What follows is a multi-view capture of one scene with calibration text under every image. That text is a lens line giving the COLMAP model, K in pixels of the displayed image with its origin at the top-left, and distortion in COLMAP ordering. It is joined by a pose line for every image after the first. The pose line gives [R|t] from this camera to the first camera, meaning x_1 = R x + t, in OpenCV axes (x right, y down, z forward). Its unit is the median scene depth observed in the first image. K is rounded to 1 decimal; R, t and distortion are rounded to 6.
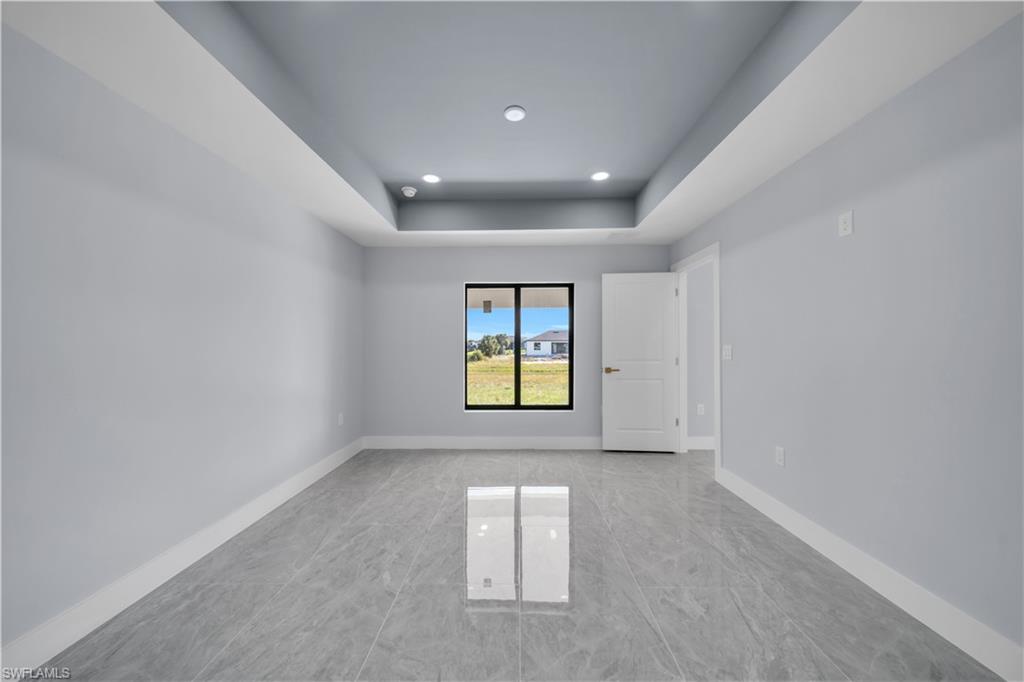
lens RADIAL K [[352.9, 0, 512.4], [0, 352.9, 343.3], [0, 0, 1]] dist [-0.000104, -0.000100]
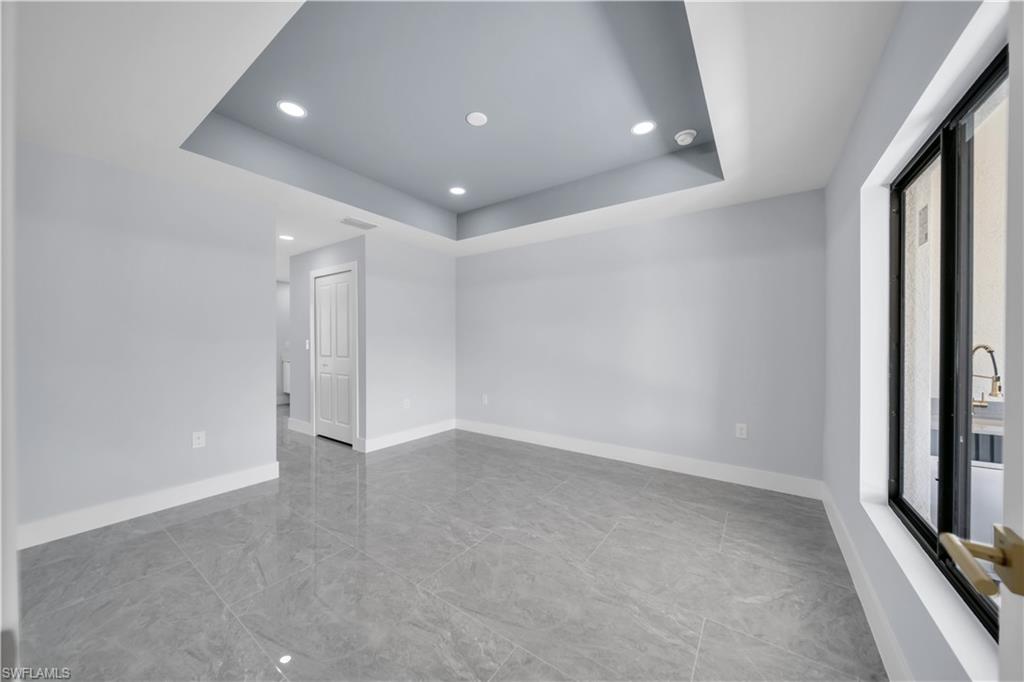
lens RADIAL K [[352.9, 0, 512.4], [0, 352.9, 343.3], [0, 0, 1]] dist [-0.000104, -0.000100]
pose [[-0.556079, 0.009145, -0.831079, 0.893944], [0.002489, 0.999953, 0.009338, 0.002543], [0.831126, 0.003125, -0.556076, 1.815917]]
